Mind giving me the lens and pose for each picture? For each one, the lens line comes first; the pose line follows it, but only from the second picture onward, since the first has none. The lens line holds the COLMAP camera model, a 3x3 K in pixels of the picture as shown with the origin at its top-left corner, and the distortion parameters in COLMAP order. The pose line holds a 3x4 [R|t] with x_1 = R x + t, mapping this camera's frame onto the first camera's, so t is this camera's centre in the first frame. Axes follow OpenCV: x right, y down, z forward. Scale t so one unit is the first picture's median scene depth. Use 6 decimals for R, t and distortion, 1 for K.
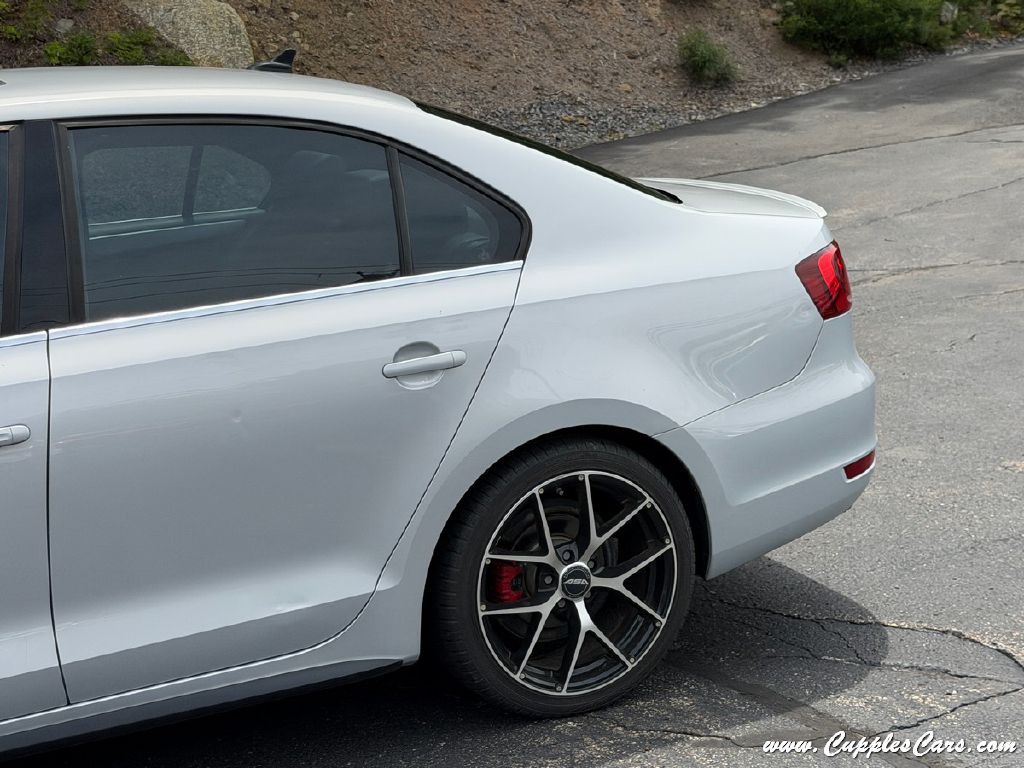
lens RADIAL K [[1708.9, 0, 512.0], [0, 1708.9, 384.0], [0, 0, 1]] dist [0.104624, -0.042852]
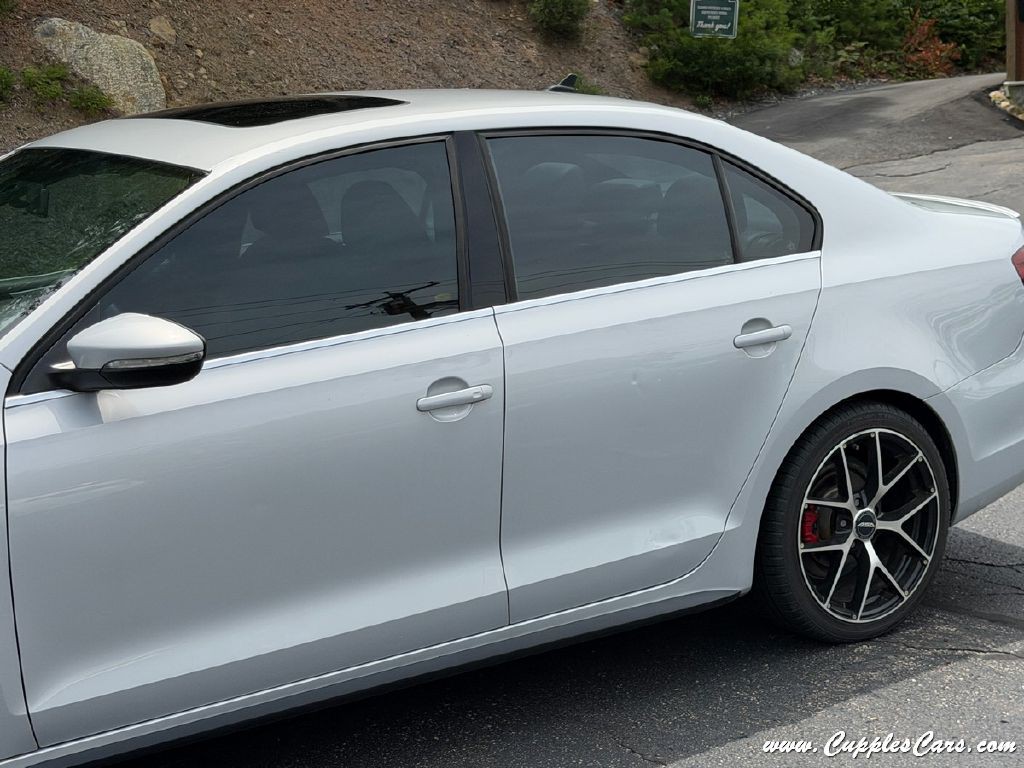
lens RADIAL K [[1700.0, 0, 513.4], [0, 1700.0, 345.0], [0, 0, 1]] dist [0.107542, -0.107133]
pose [[0.993800, -0.010403, 0.110694, -0.326951], [0.015343, 0.998920, -0.043864, 0.039983], [-0.110118, 0.045291, 0.992886, -0.137375]]
